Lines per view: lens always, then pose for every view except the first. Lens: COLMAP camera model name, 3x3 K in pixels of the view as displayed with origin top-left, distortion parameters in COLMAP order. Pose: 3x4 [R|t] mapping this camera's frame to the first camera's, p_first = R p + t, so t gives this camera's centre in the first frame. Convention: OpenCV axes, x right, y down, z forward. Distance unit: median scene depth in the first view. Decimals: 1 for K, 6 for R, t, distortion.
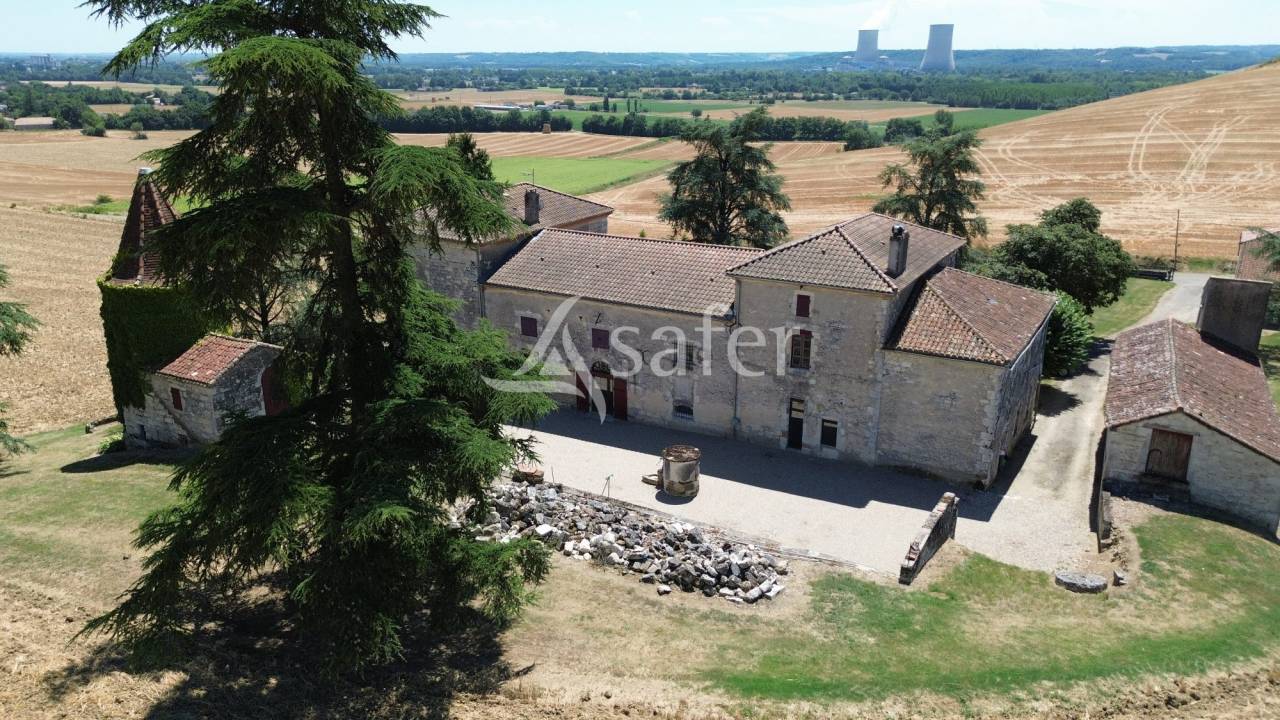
lens RADIAL K [[908.2, 0, 647.1], [0, 908.2, 359.2], [0, 0, 1]] dist [0.054448, -0.055141]
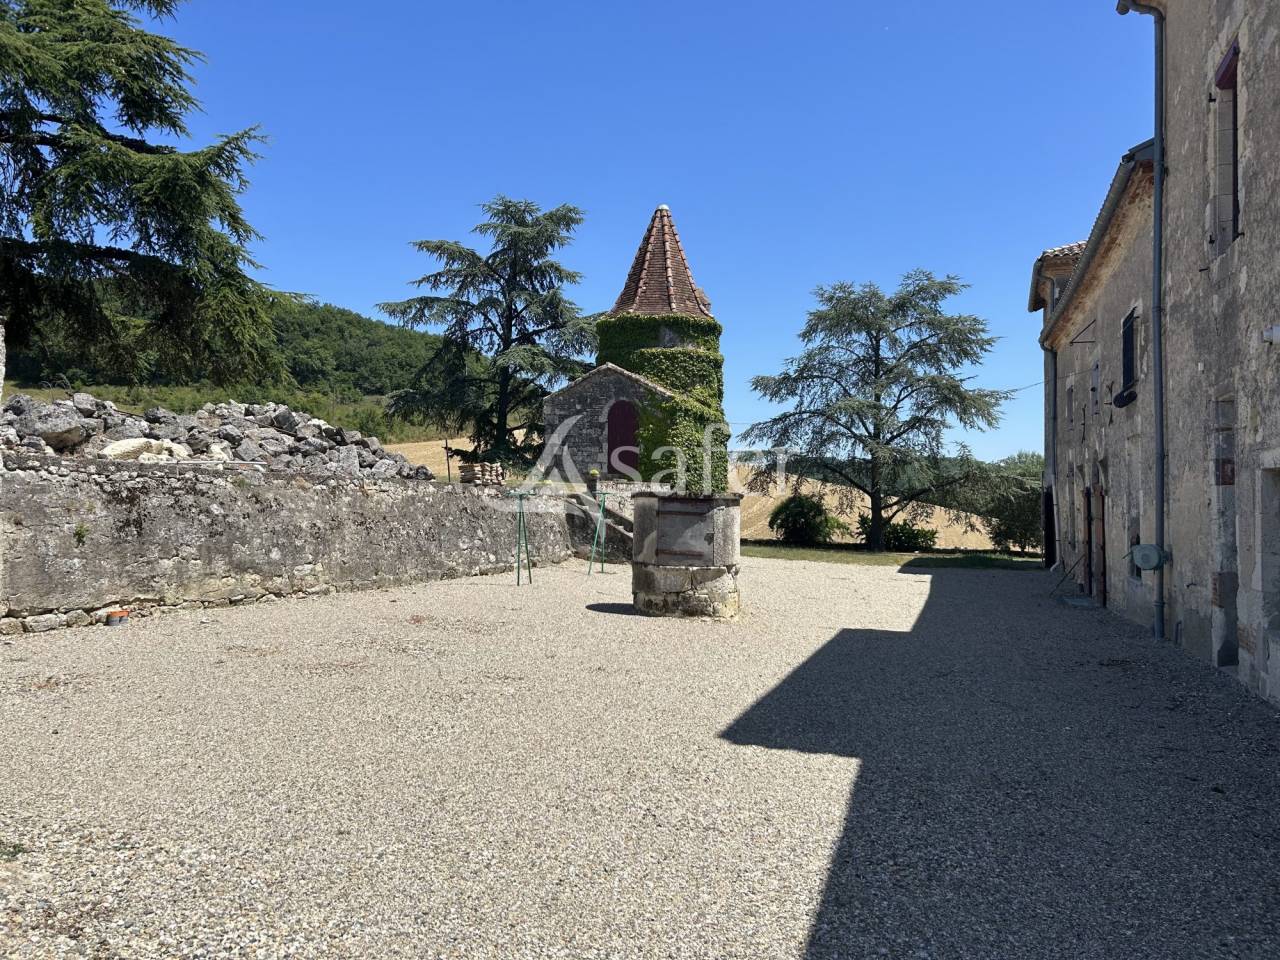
lens RADIAL K [[963.4, 0, 635.8], [0, 963.4, 479.8], [0, 0, 1]] dist [0.003310, -0.002335]
pose [[0.172747, -0.022000, -0.984721, 0.476236], [-0.317500, 0.945142, -0.076814, 0.159279], [0.932391, 0.325918, 0.156285, 1.103951]]
